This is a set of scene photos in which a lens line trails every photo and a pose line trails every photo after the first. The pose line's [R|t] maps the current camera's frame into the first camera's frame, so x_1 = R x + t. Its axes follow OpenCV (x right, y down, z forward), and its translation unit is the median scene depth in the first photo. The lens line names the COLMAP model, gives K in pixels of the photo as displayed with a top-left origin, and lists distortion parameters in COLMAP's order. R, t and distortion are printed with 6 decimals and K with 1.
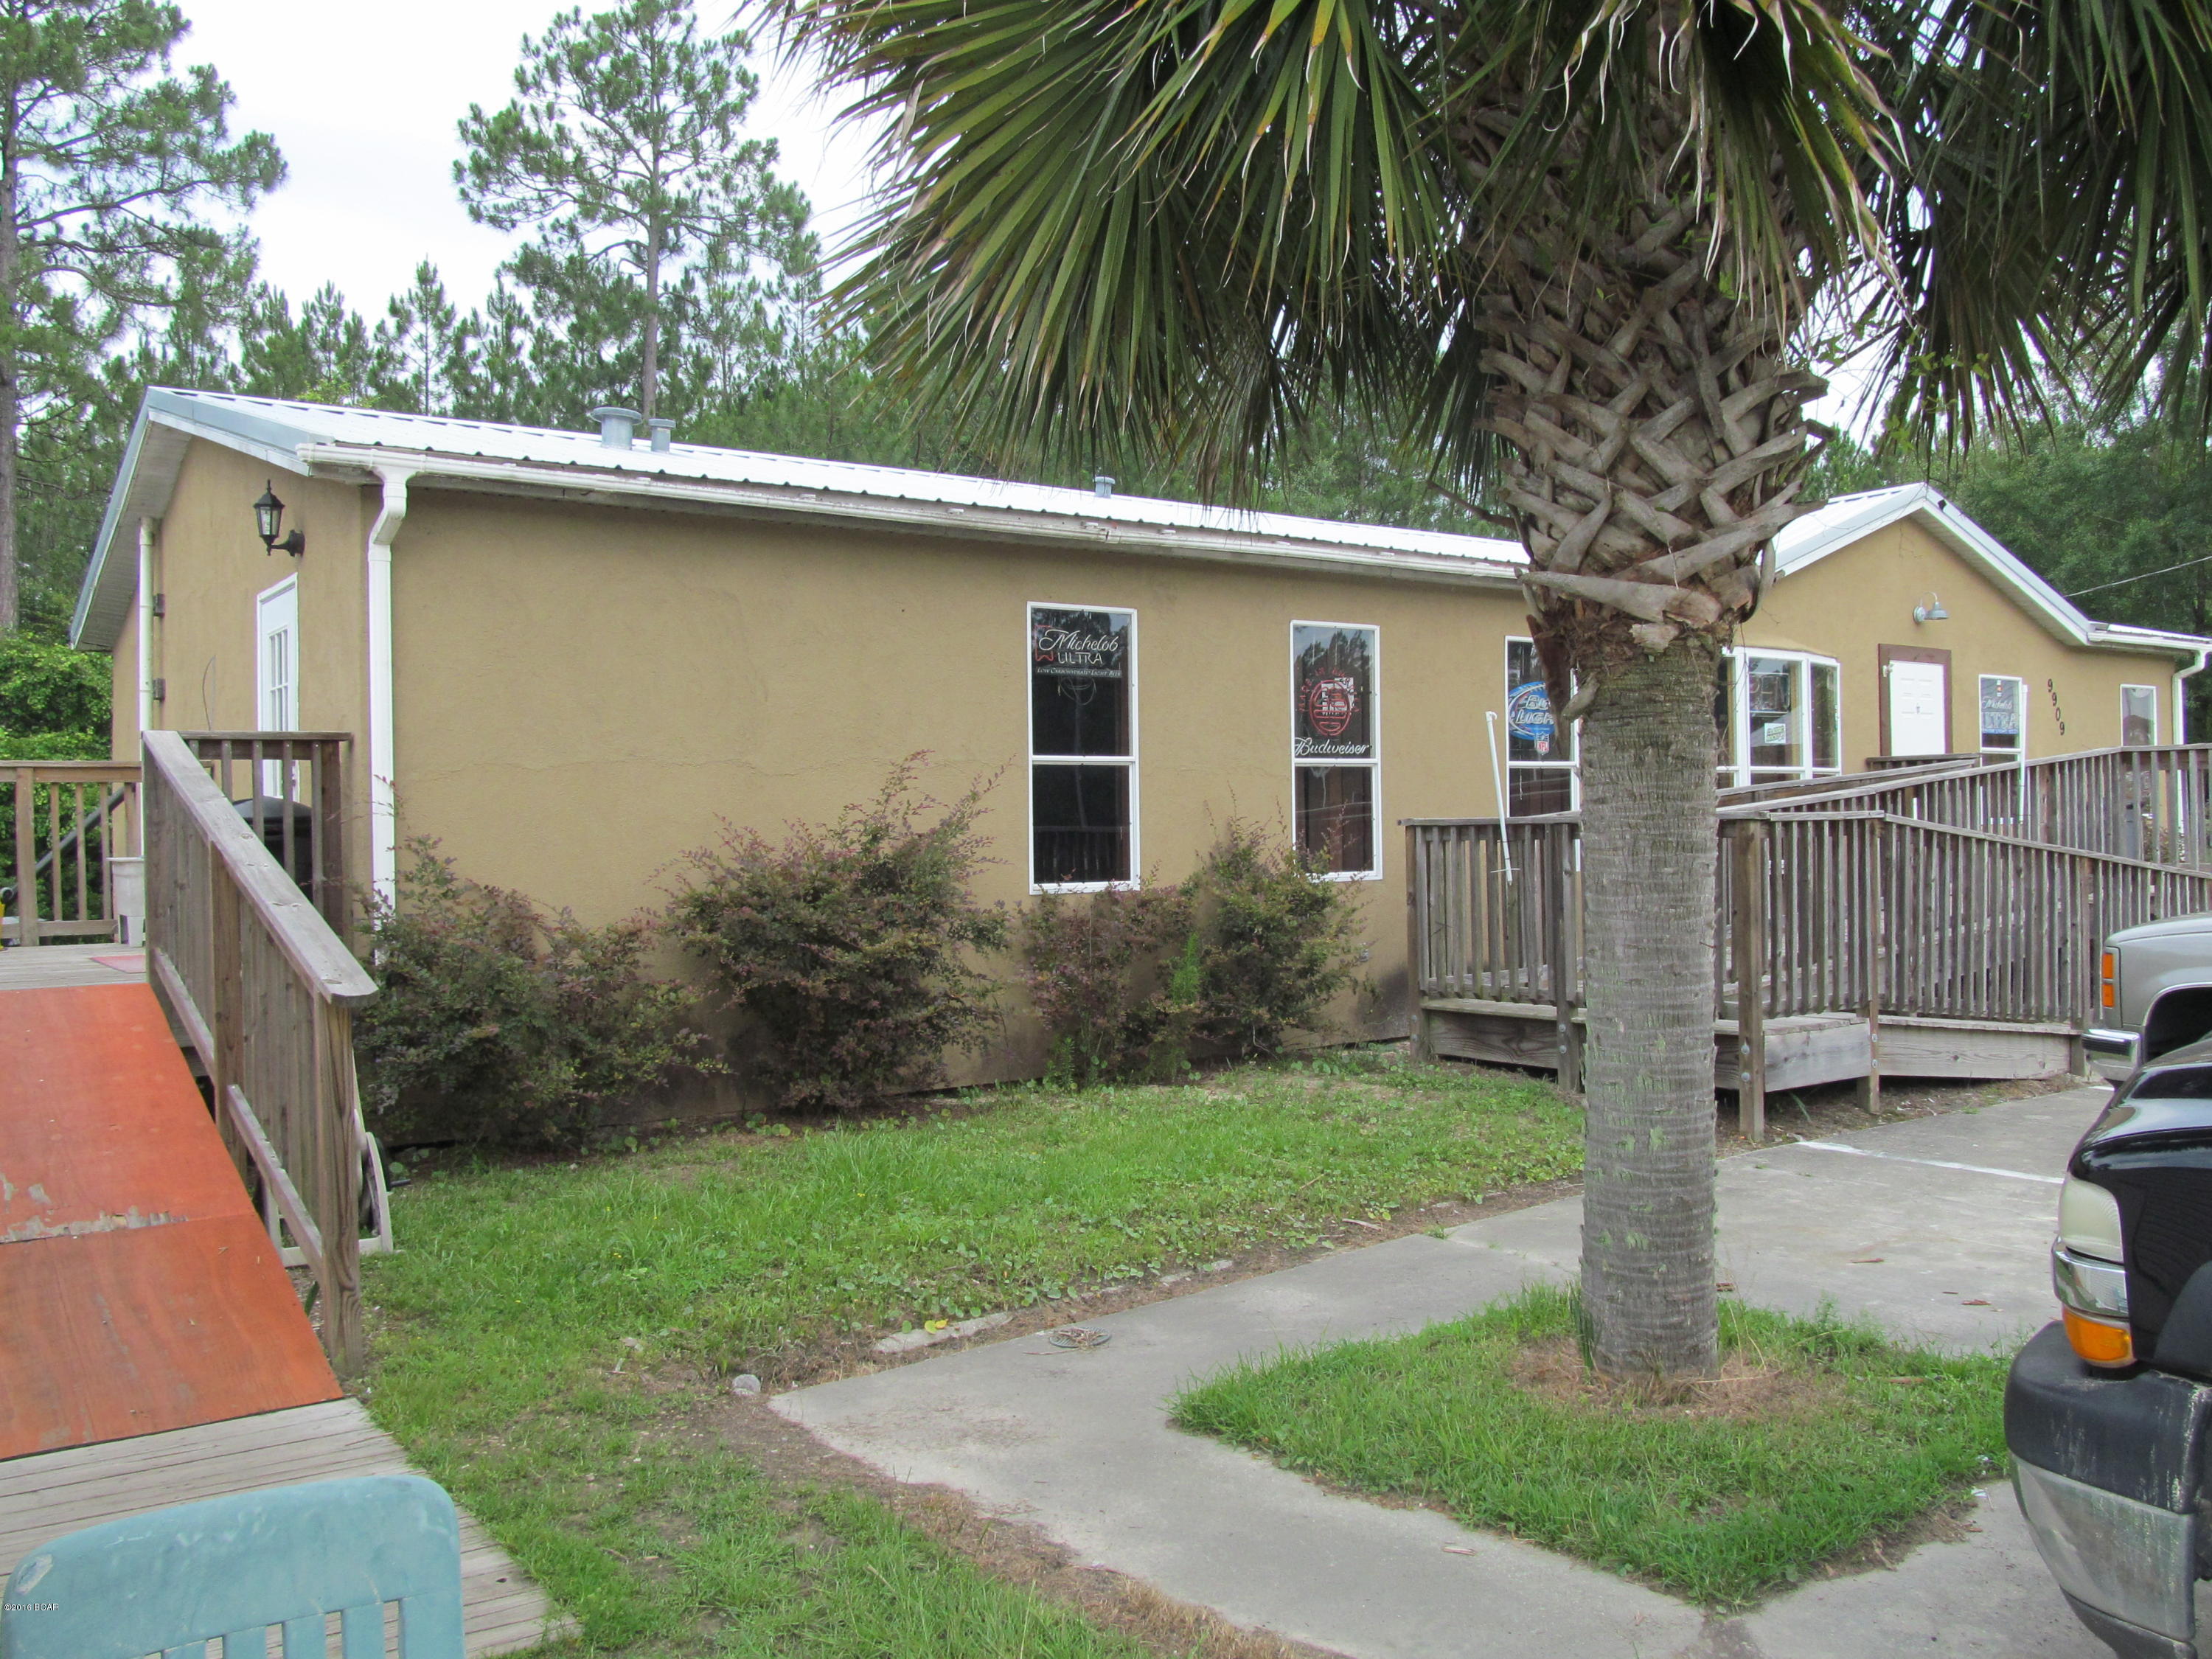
lens RADIAL K [[1822.1, 0, 1106.0], [0, 1822.1, 829.5], [0, 0, 1]] dist [-0.058854, 0.011369]
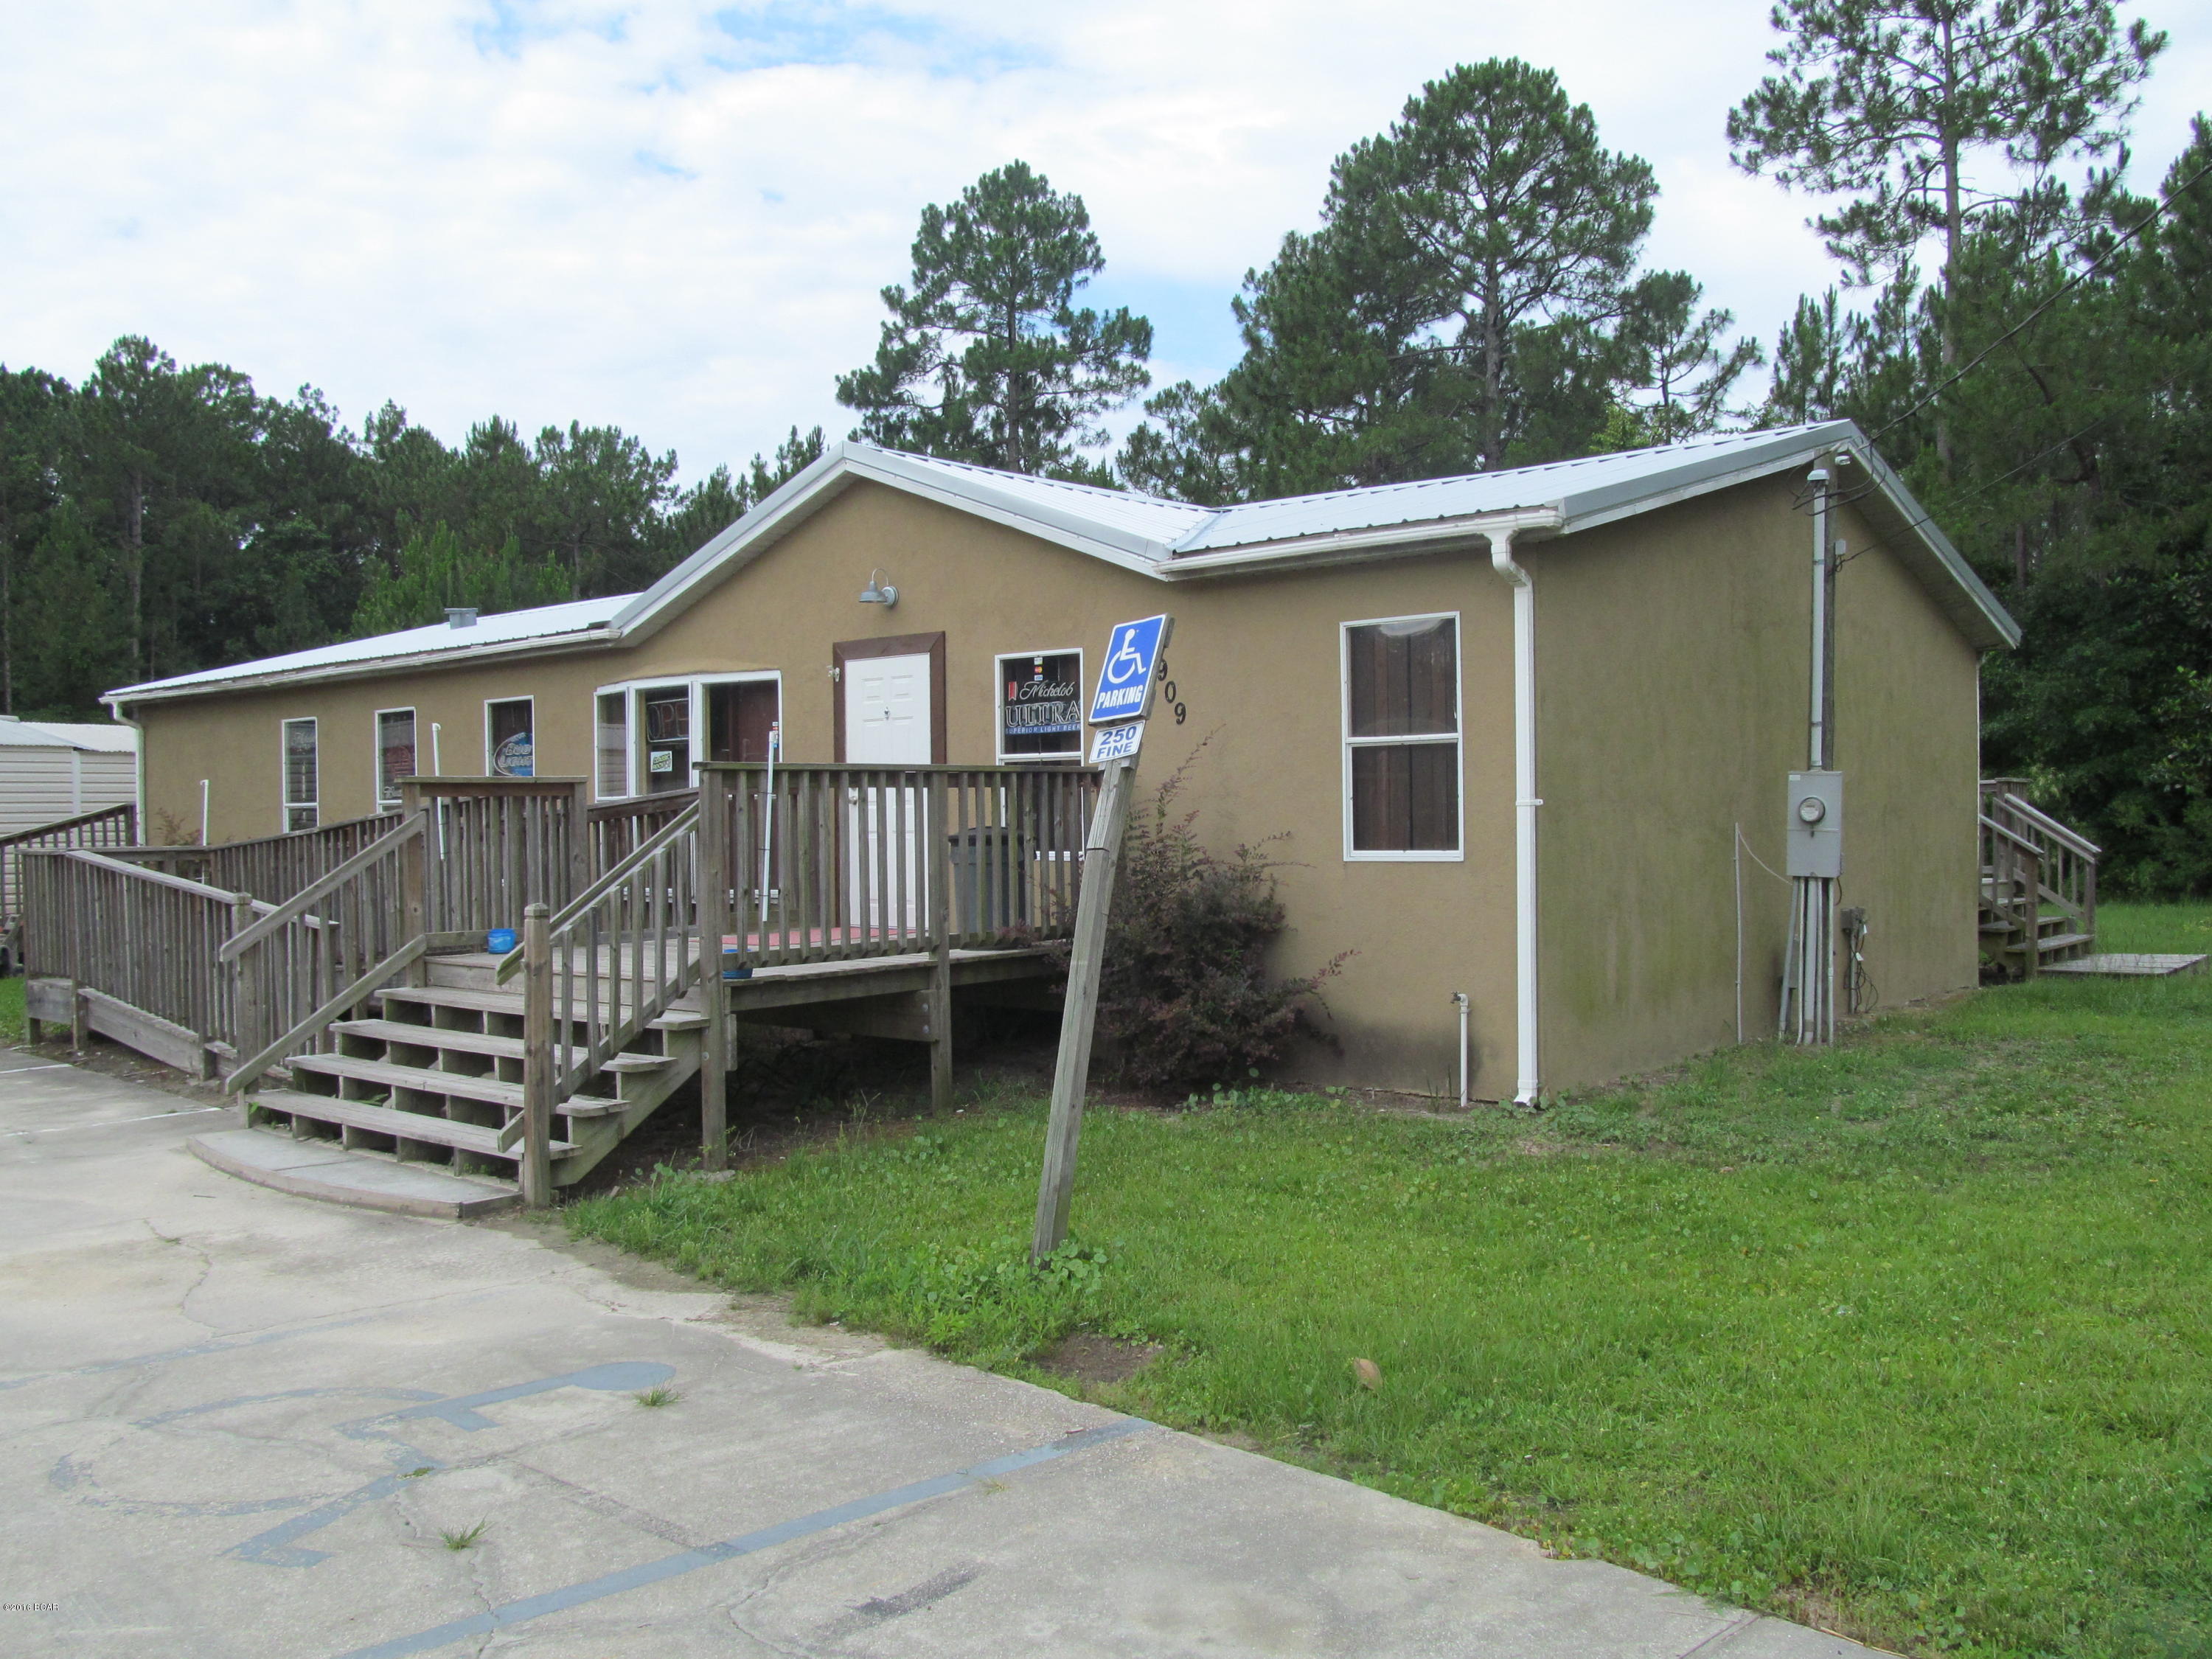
lens RADIAL K [[1822.1, 0, 1106.0], [0, 1822.1, 829.5], [0, 0, 1]] dist [-0.058854, 0.011369]
pose [[0.232527, 0.006903, -0.972565, 1.070160], [-0.010339, 0.999936, 0.004625, -0.018630], [0.972535, 0.008979, 0.232583, 0.779194]]
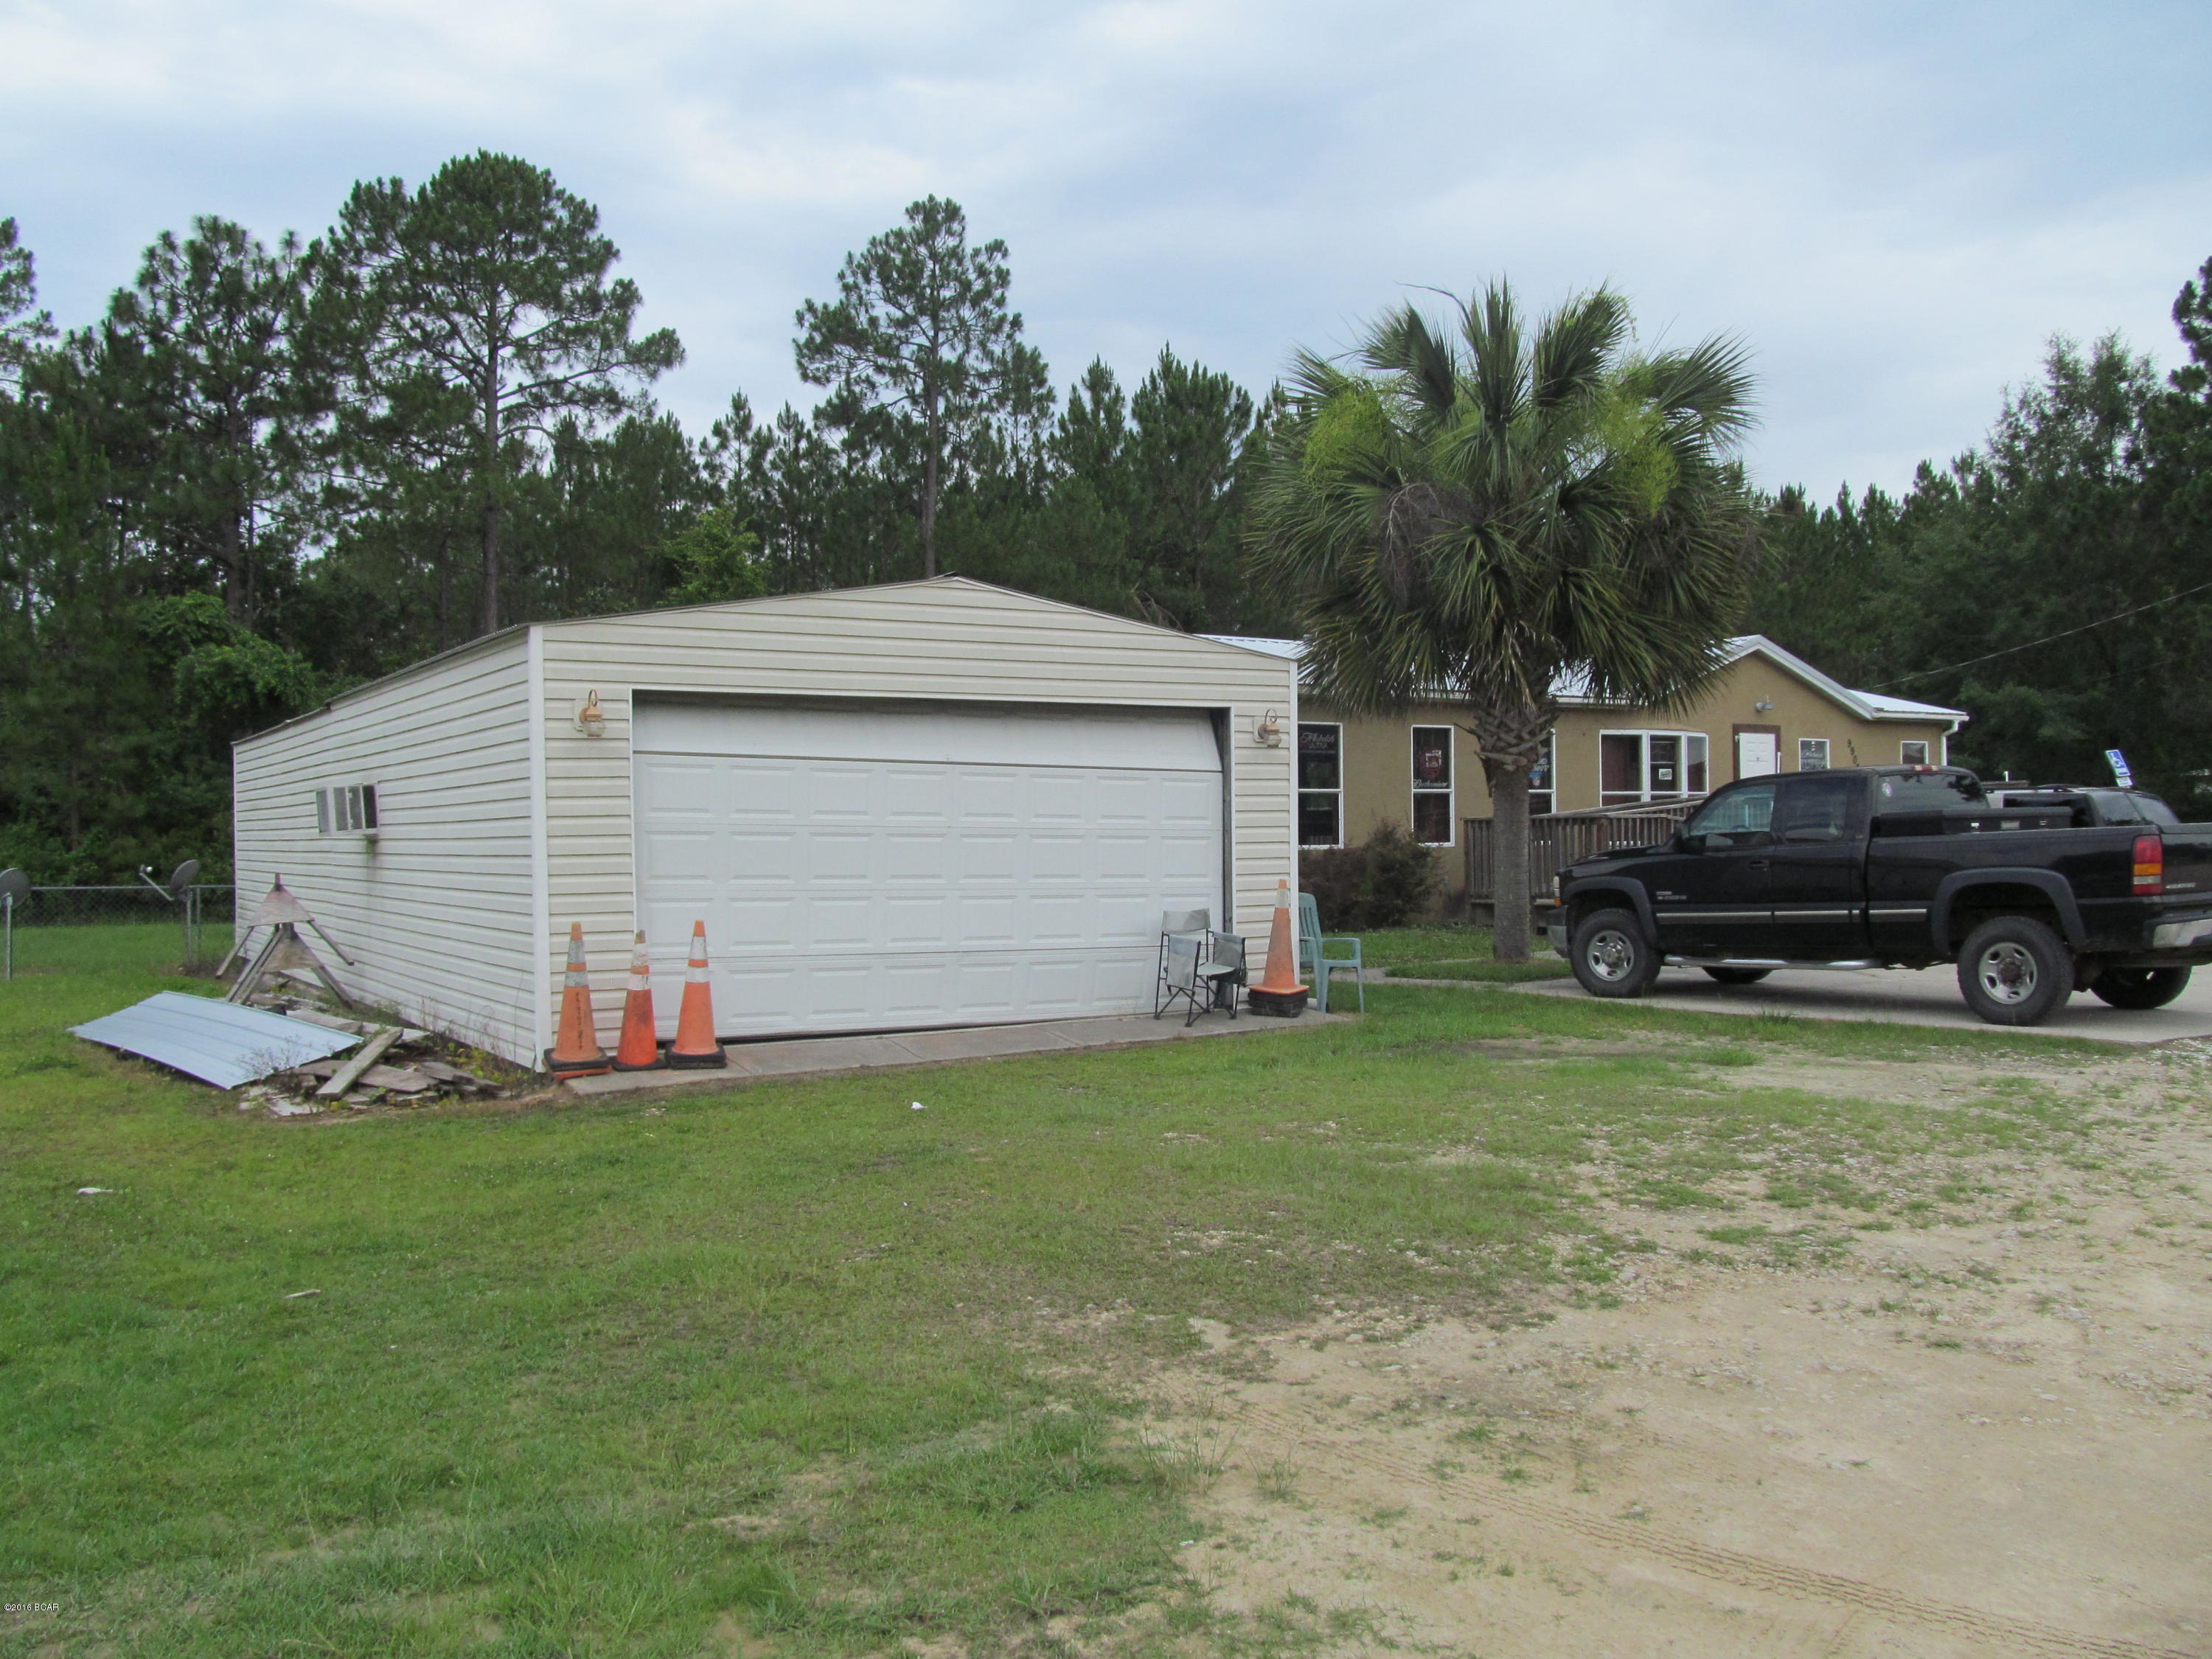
lens RADIAL K [[1822.1, 0, 1106.0], [0, 1822.1, 829.5], [0, 0, 1]] dist [-0.058854, 0.011369]
pose [[0.998324, 0.003637, -0.057763, -0.084172], [-0.003798, 0.999989, -0.002668, 0.009899], [0.057752, 0.002883, 0.998327, -0.730634]]
